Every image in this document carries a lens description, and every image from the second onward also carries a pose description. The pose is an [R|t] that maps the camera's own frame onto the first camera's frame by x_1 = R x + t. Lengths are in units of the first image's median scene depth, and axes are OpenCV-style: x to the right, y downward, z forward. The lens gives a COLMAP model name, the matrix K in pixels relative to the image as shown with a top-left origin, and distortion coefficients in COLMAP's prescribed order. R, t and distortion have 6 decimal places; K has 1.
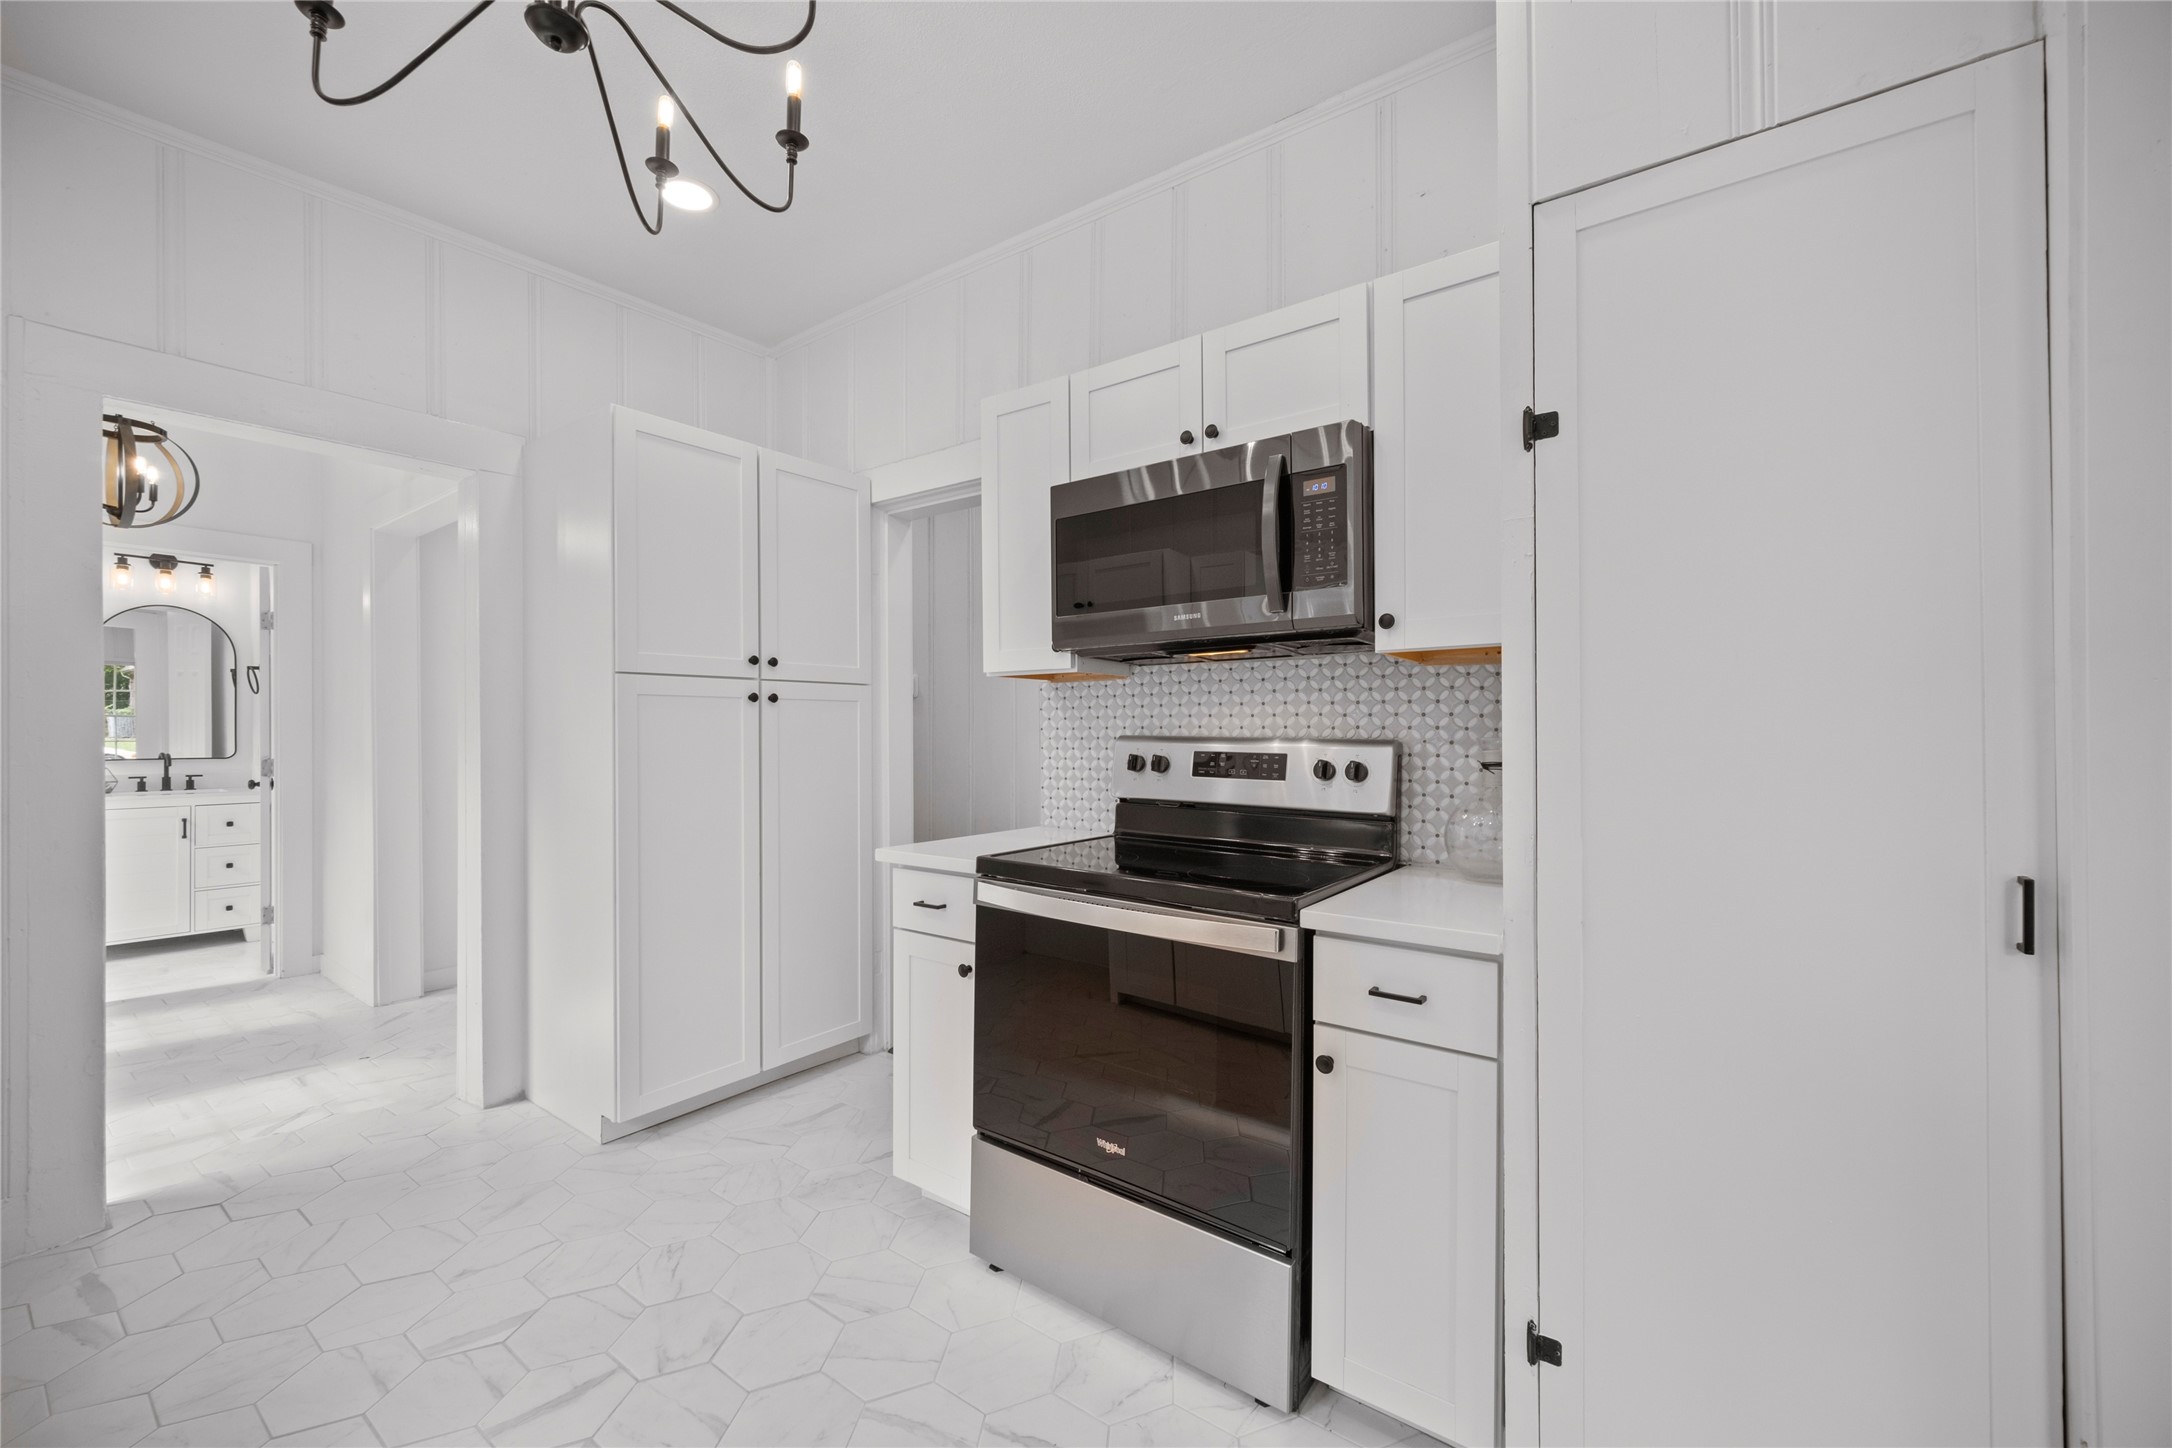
lens RADIAL K [[860.4, 0, 1076.3], [0, 860.4, 727.2], [0, 0, 1]] dist [0.001309, -0.000359]
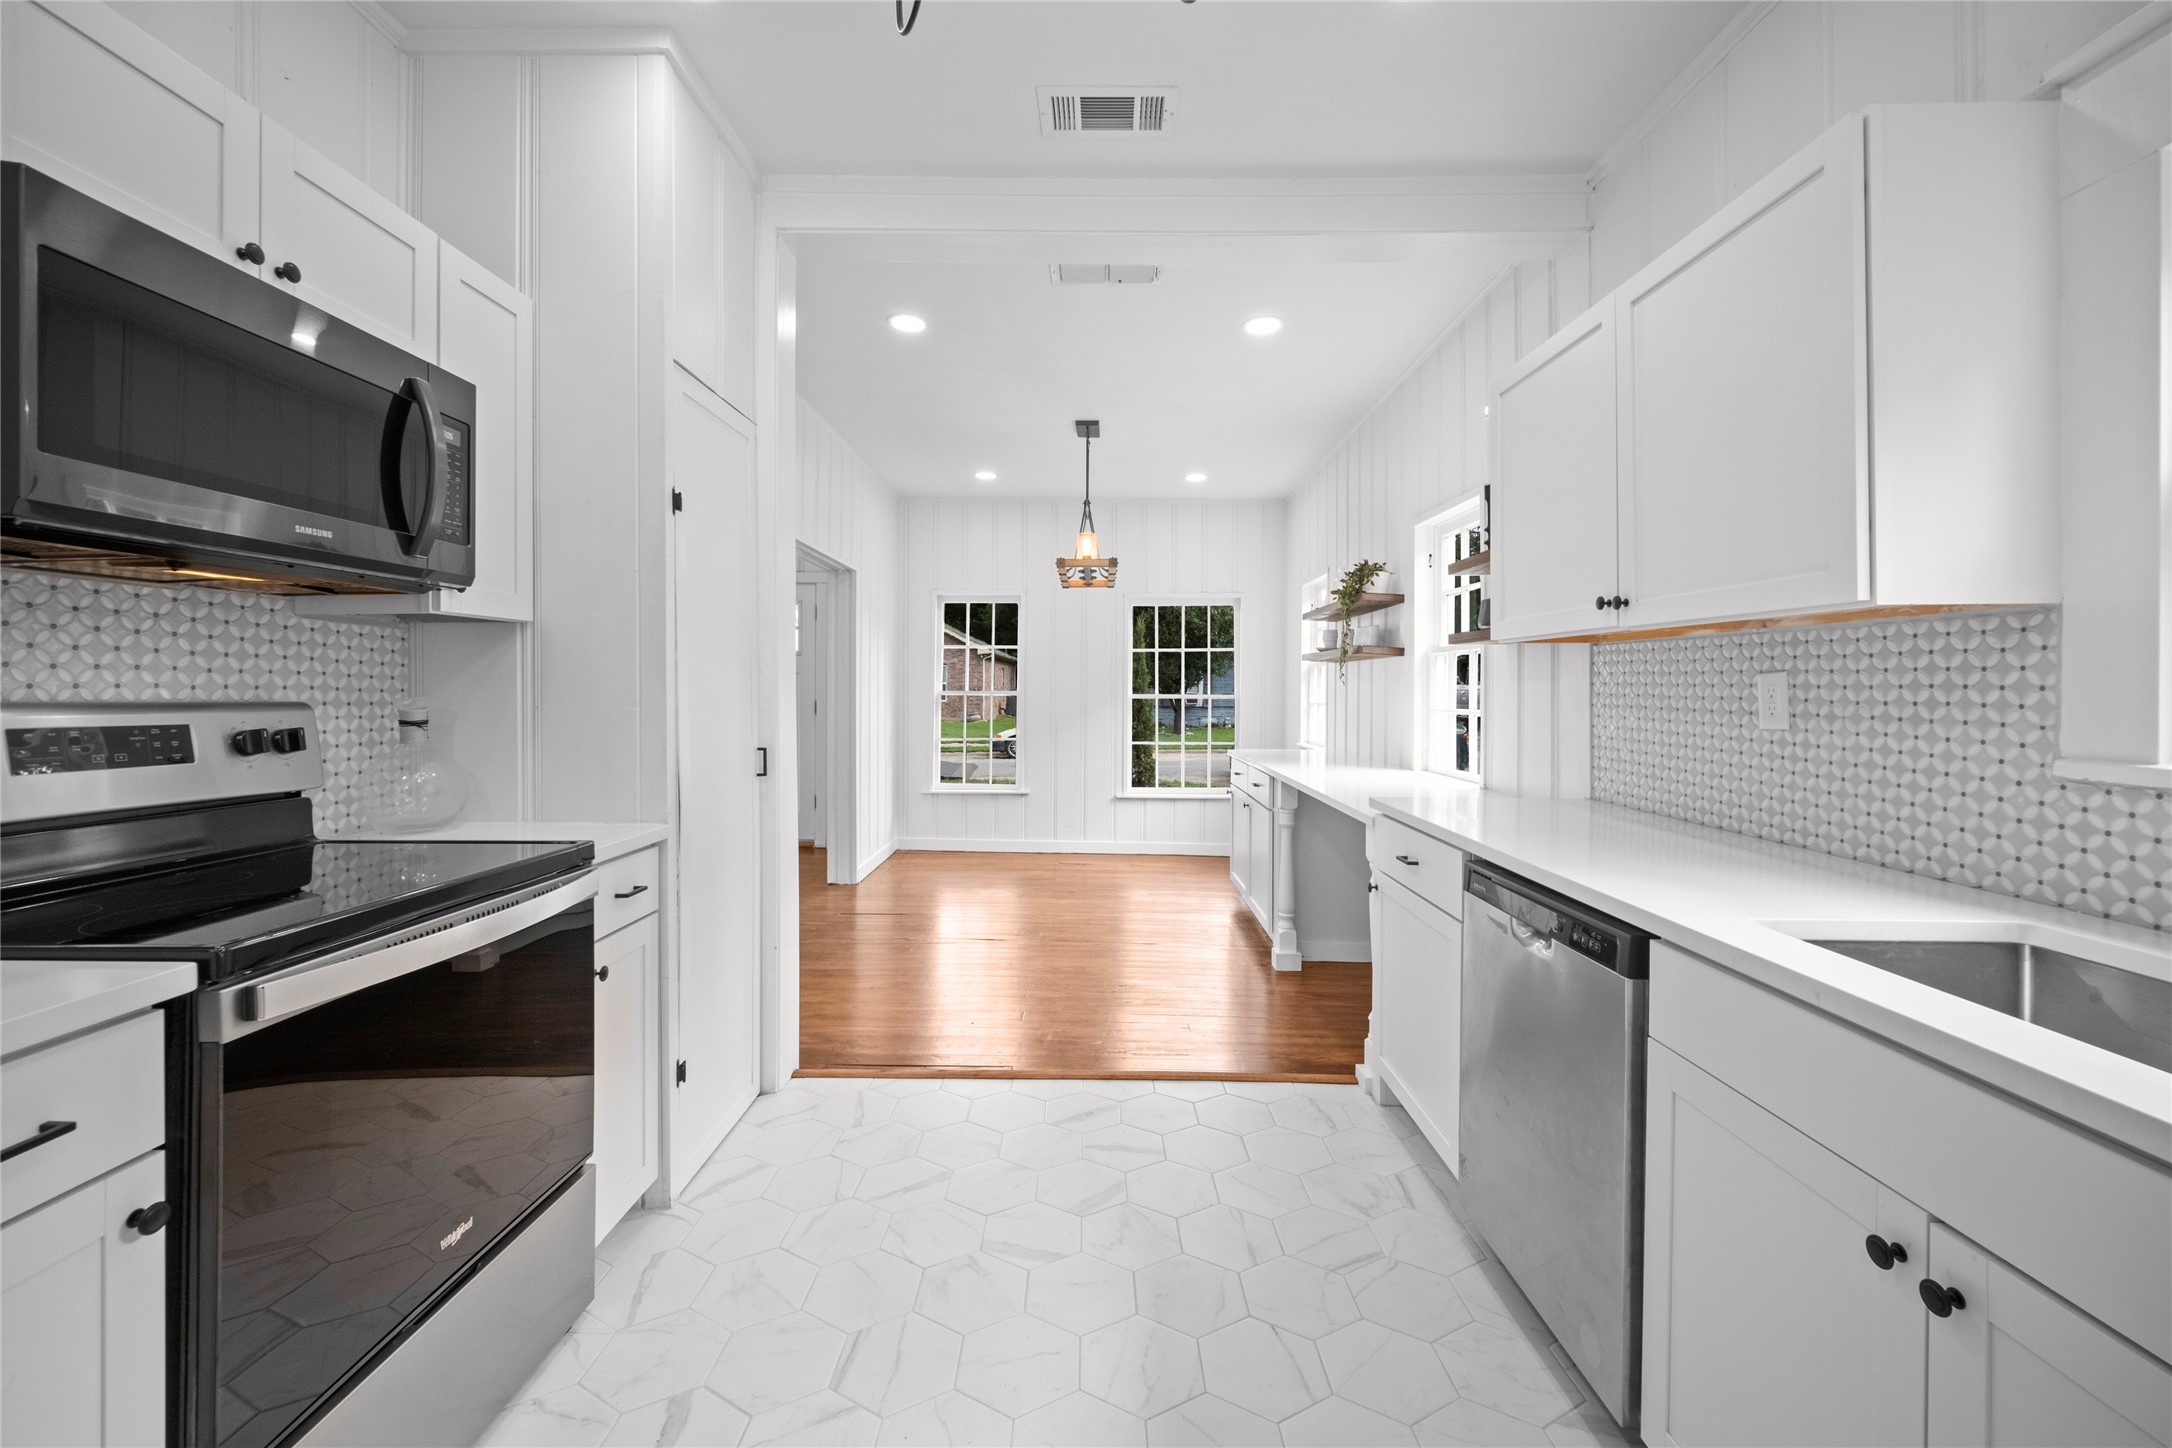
lens RADIAL K [[881.5, 0, 1077.3], [0, 881.5, 687.2], [0, 0, 1]] dist [-0.000221, -0.000168]
pose [[-0.580321, -0.000994, 0.814387, -0.789445], [-0.009860, 0.999935, -0.005806, -0.002624], [-0.814328, -0.011399, -0.580293, 0.862675]]
